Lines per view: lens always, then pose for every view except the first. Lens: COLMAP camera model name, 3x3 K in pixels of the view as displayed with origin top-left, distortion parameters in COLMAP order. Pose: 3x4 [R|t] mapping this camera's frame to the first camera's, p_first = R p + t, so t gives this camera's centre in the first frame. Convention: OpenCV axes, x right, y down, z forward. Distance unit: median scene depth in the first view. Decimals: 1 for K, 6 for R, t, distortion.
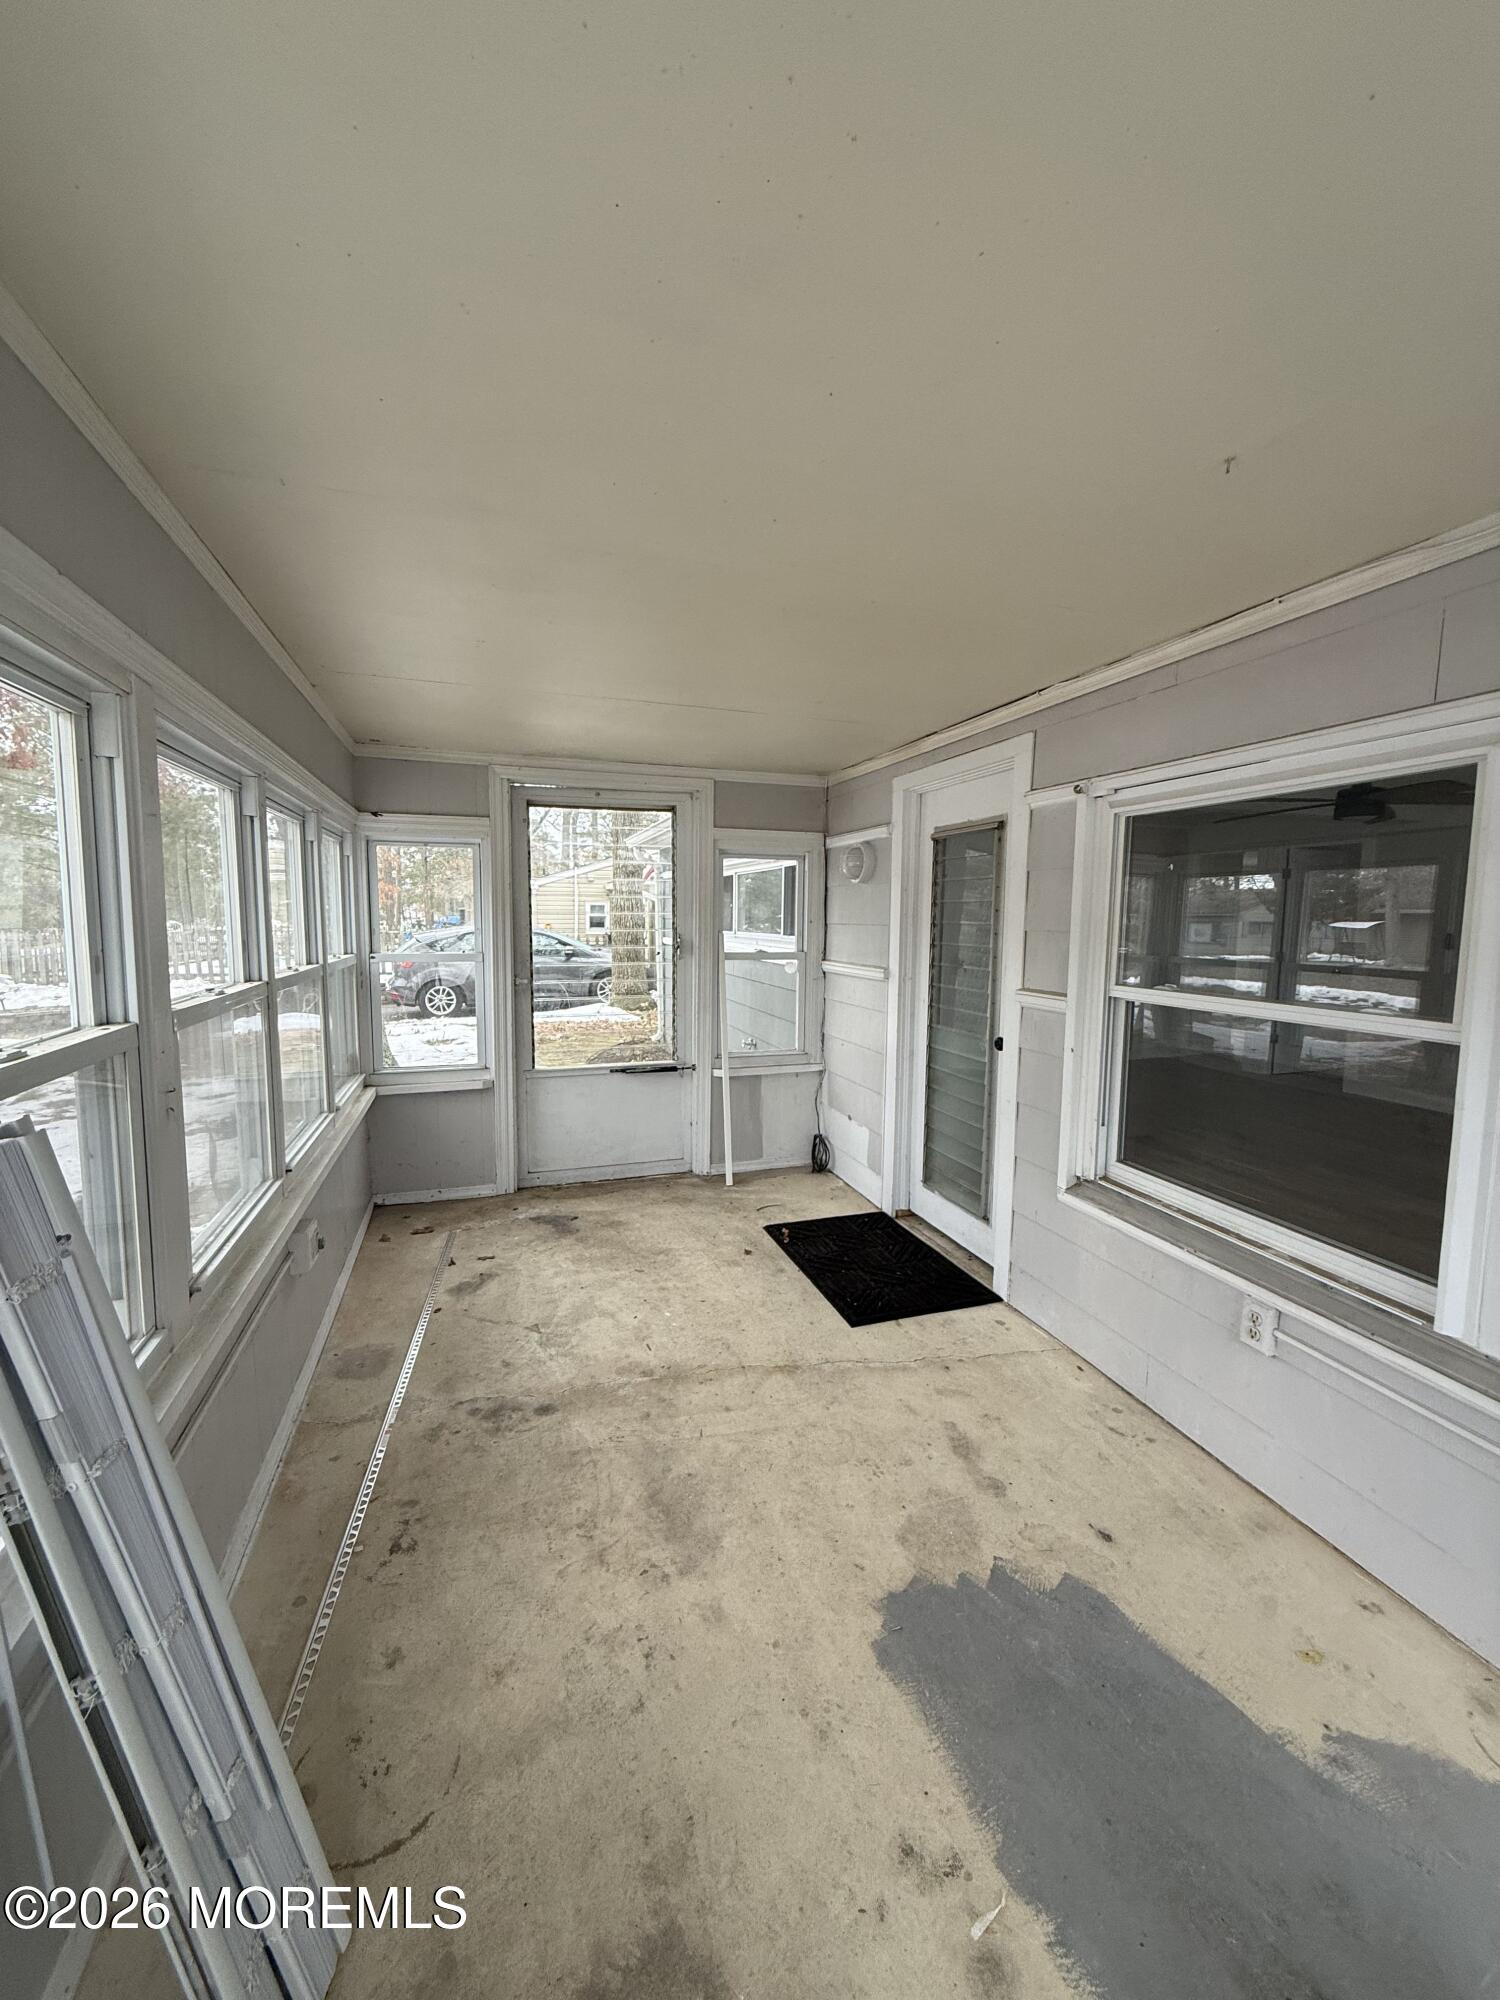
lens RADIAL K [[791.4, 0, 754.0], [0, 791.4, 990.1], [0, 0, 1]] dist [-0.002525, 0.000394]
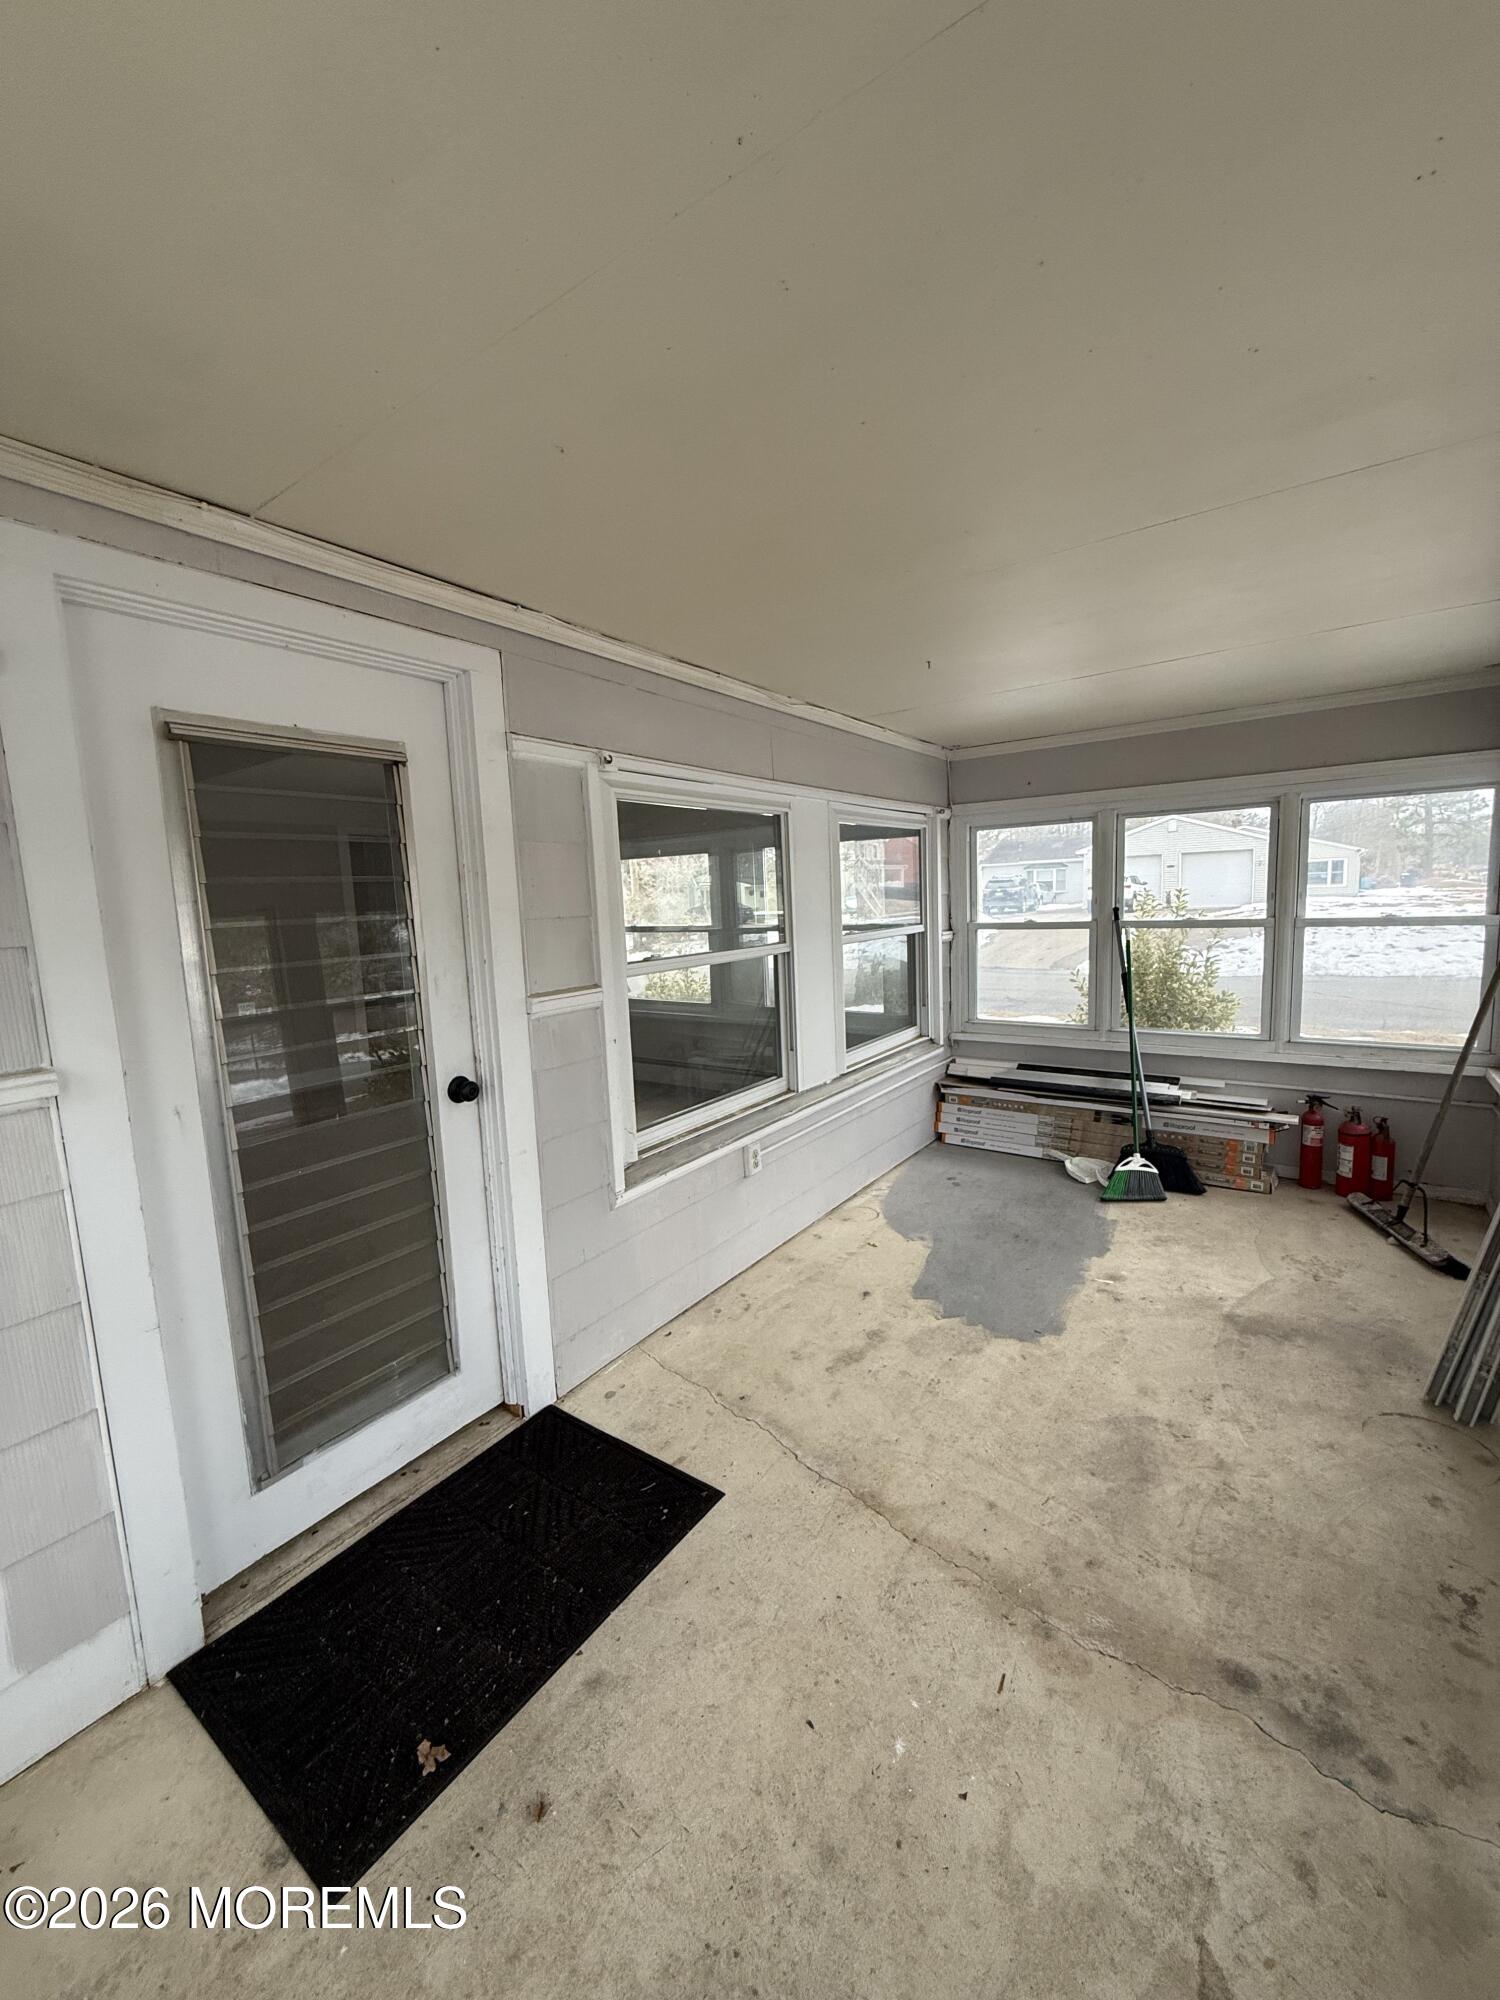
lens RADIAL K [[791.4, 0, 754.0], [0, 791.4, 990.1], [0, 0, 1]] dist [-0.002525, 0.000394]
pose [[-0.587818, -0.084247, 0.804595, -0.500239], [0.109067, 0.977230, 0.182005, -0.153038], [-0.801607, 0.194741, -0.565245, 1.573022]]
